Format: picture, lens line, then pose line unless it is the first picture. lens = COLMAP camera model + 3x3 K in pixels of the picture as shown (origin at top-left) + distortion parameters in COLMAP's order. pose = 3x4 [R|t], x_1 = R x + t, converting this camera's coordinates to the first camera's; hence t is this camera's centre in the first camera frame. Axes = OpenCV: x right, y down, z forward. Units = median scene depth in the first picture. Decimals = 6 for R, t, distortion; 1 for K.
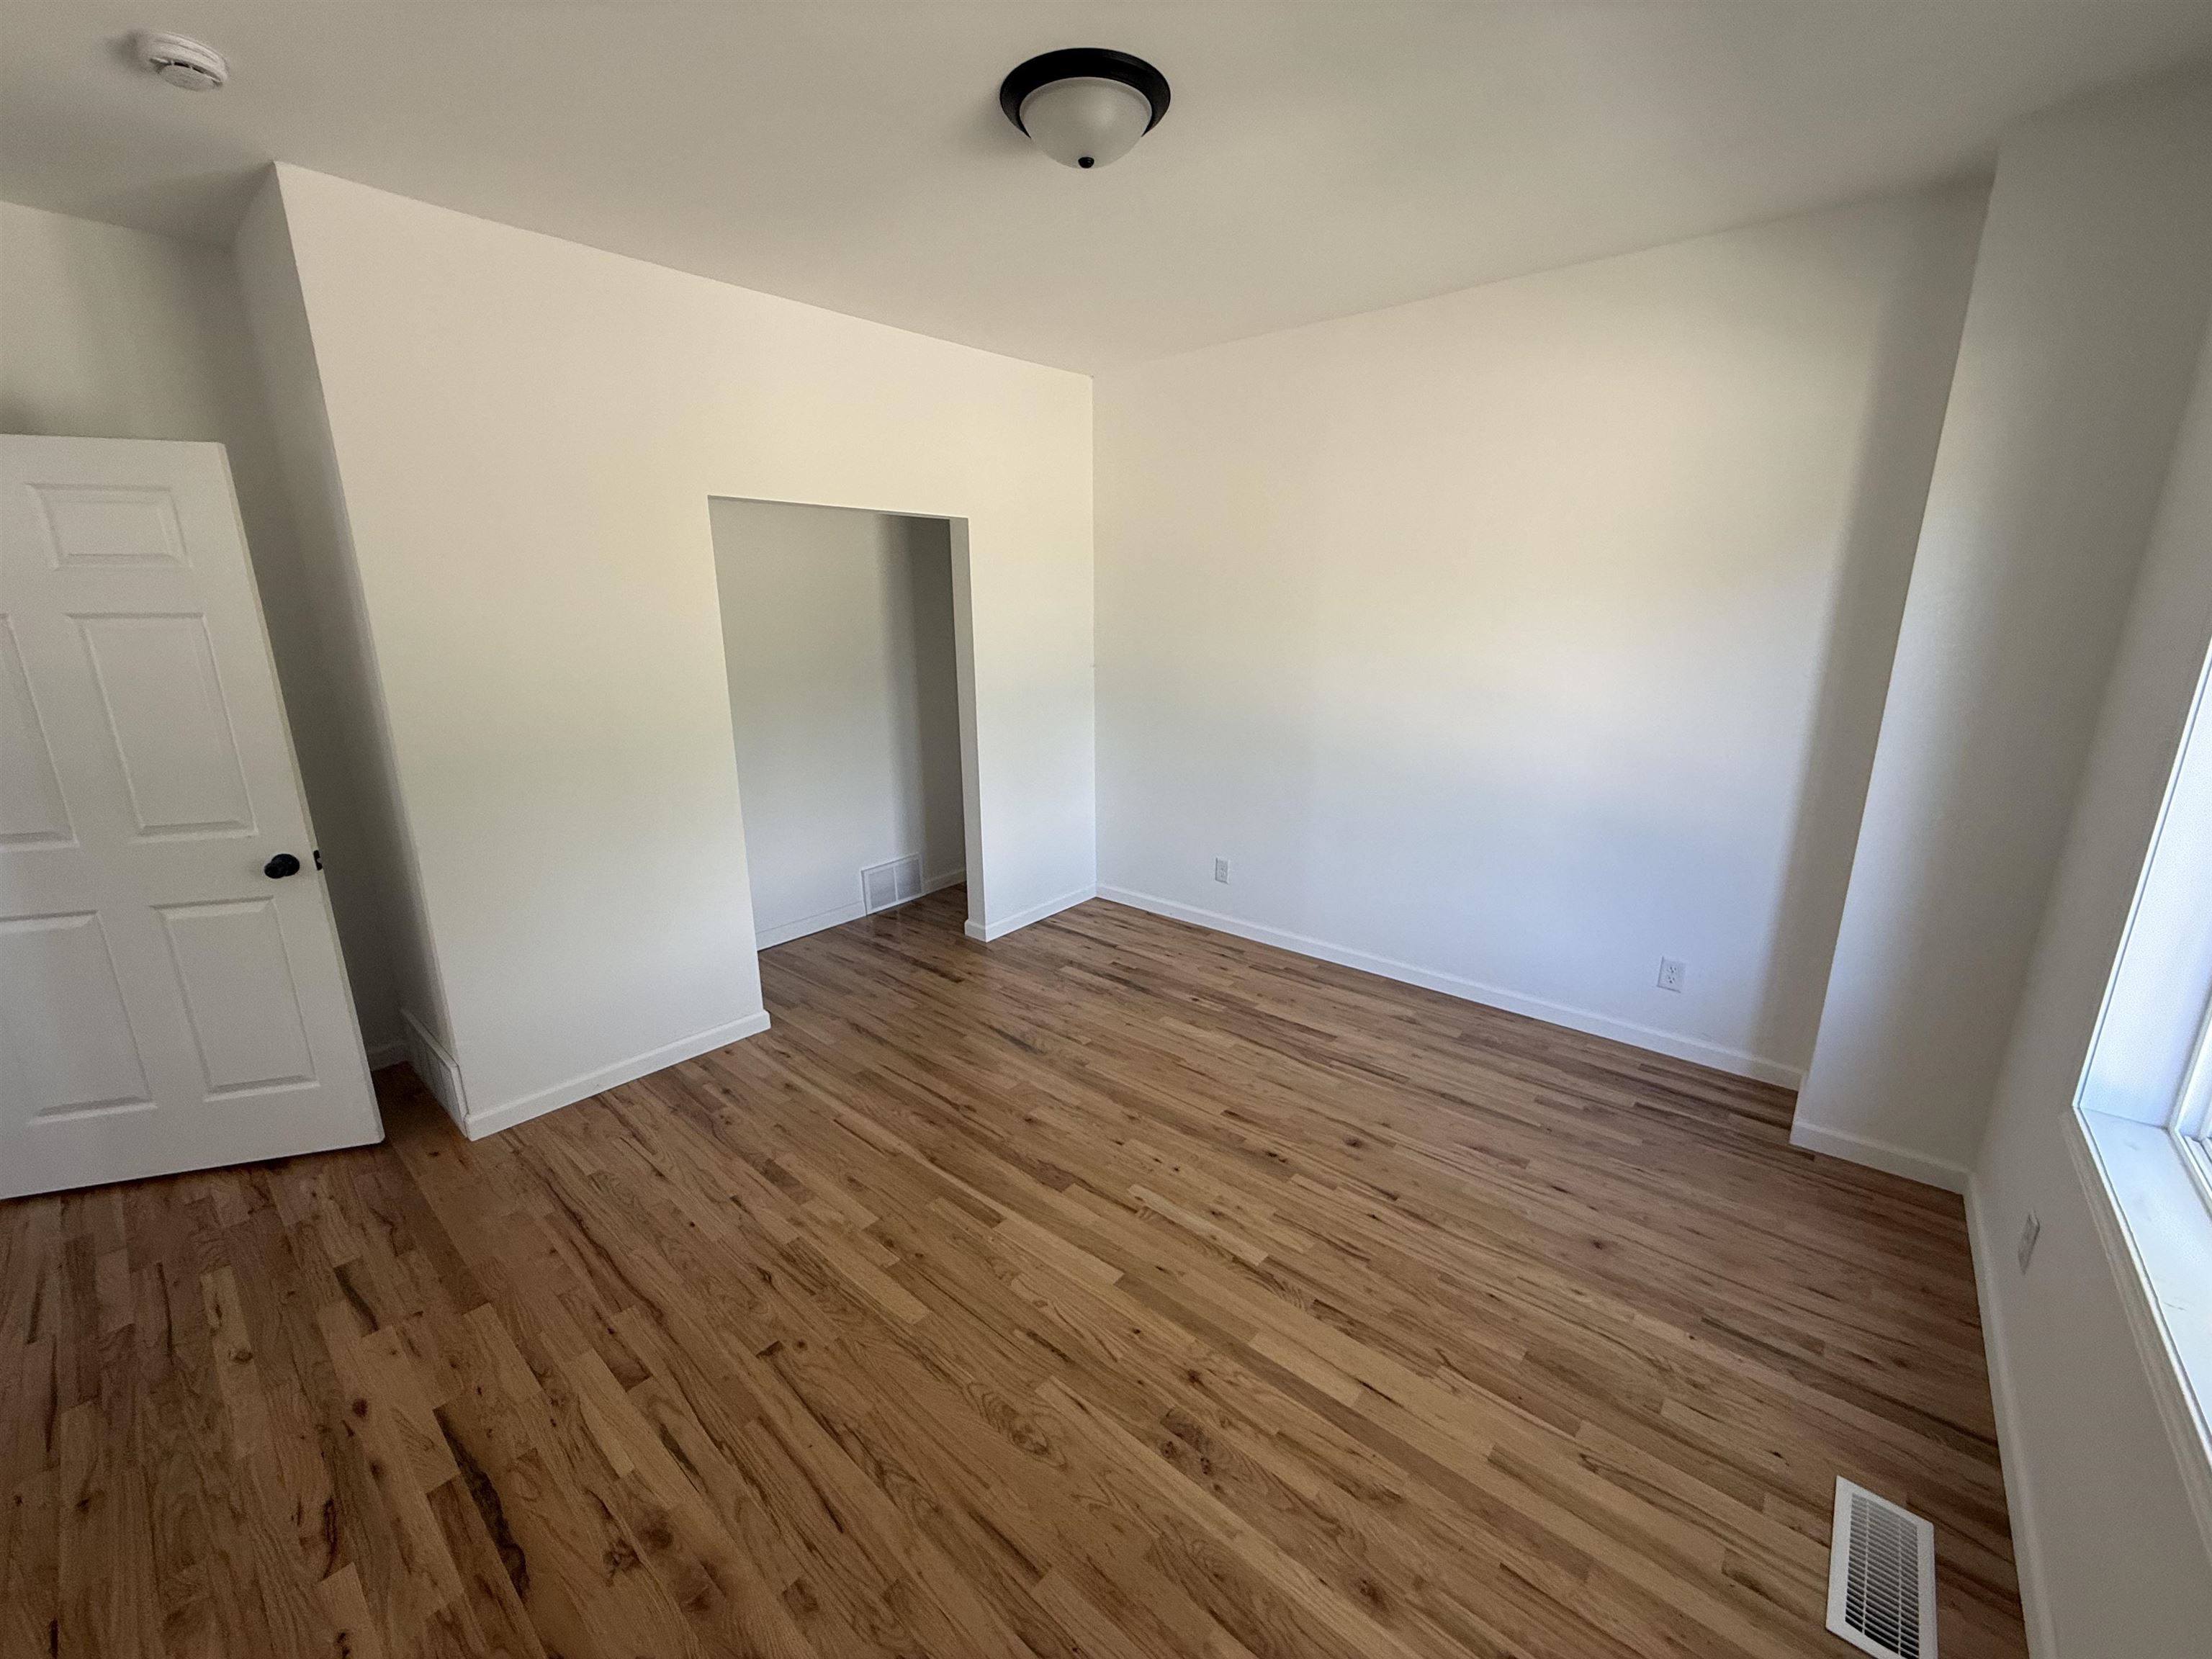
lens RADIAL K [[882.6, 0, 1099.6], [0, 882.6, 824.2], [0, 0, 1]] dist [-0.001882, 0.000413]
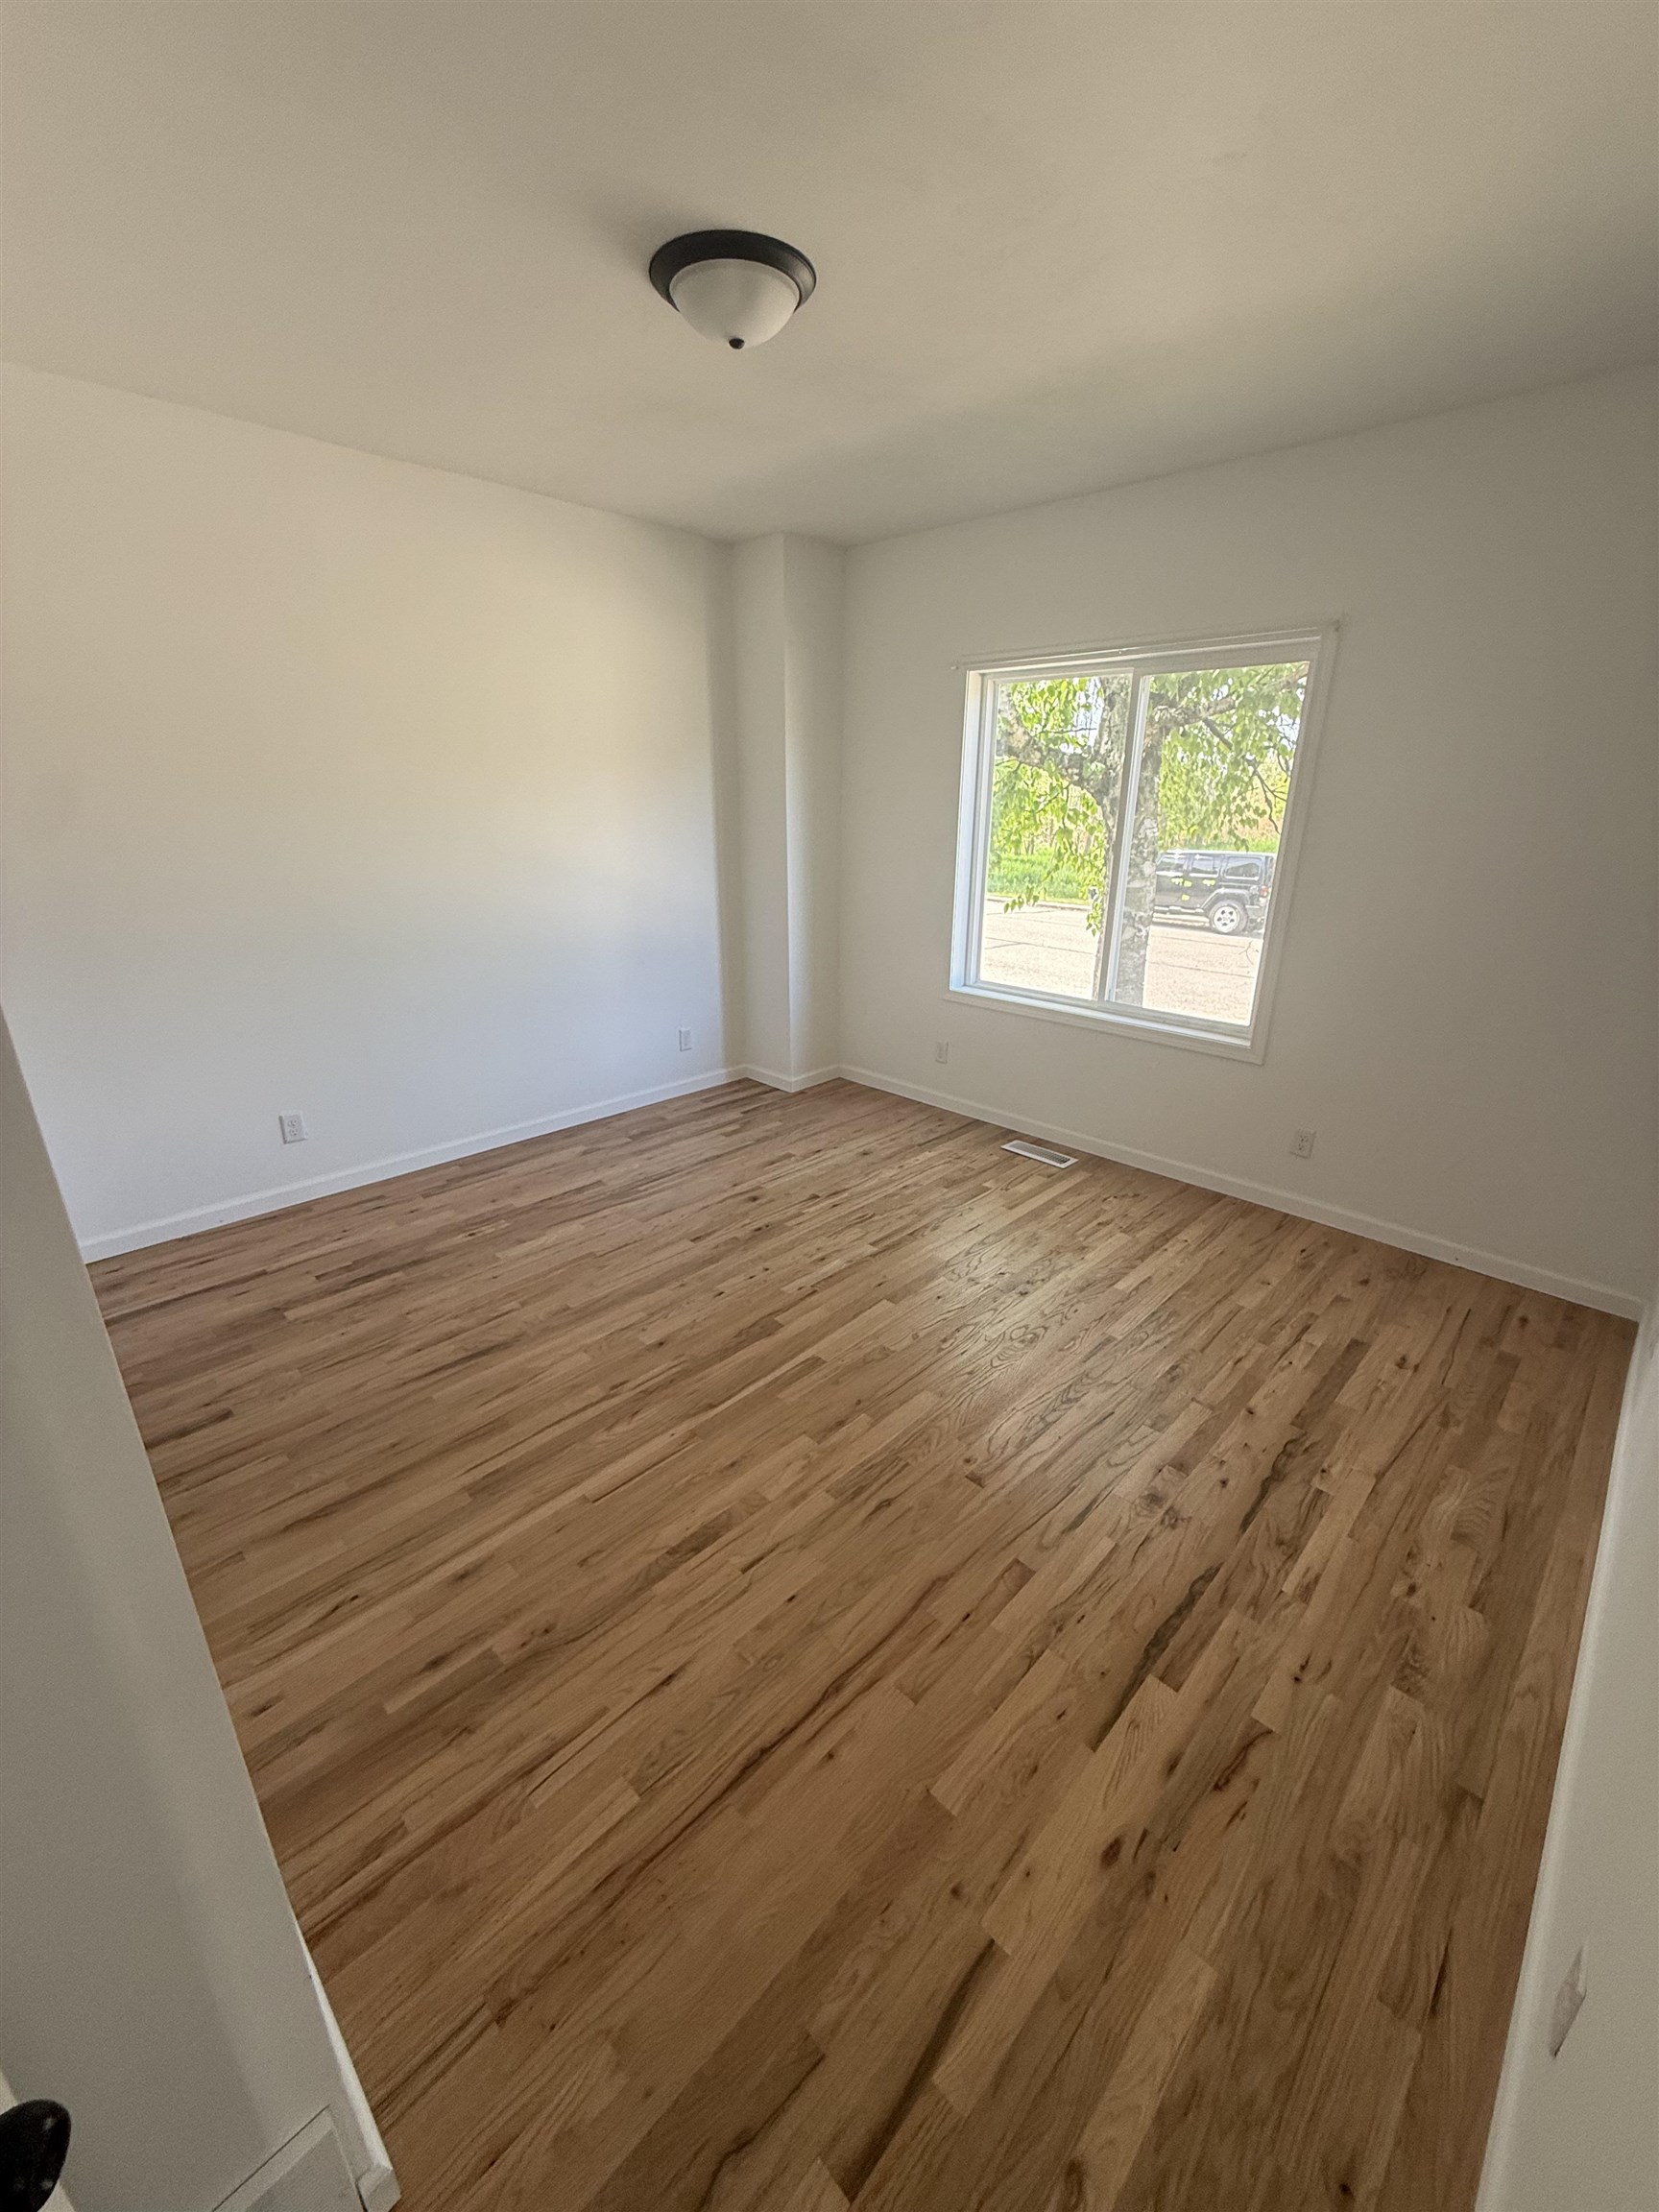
lens RADIAL K [[882.6, 0, 822.1], [0, 882.6, 1109.2], [0, 0, 1]] dist [-0.001882, 0.000413]
pose [[0.064423, -0.339428, 0.938423, -0.942323], [0.234908, 0.919110, 0.316316, -0.169372], [-0.969880, 0.200065, 0.138946, 0.697953]]
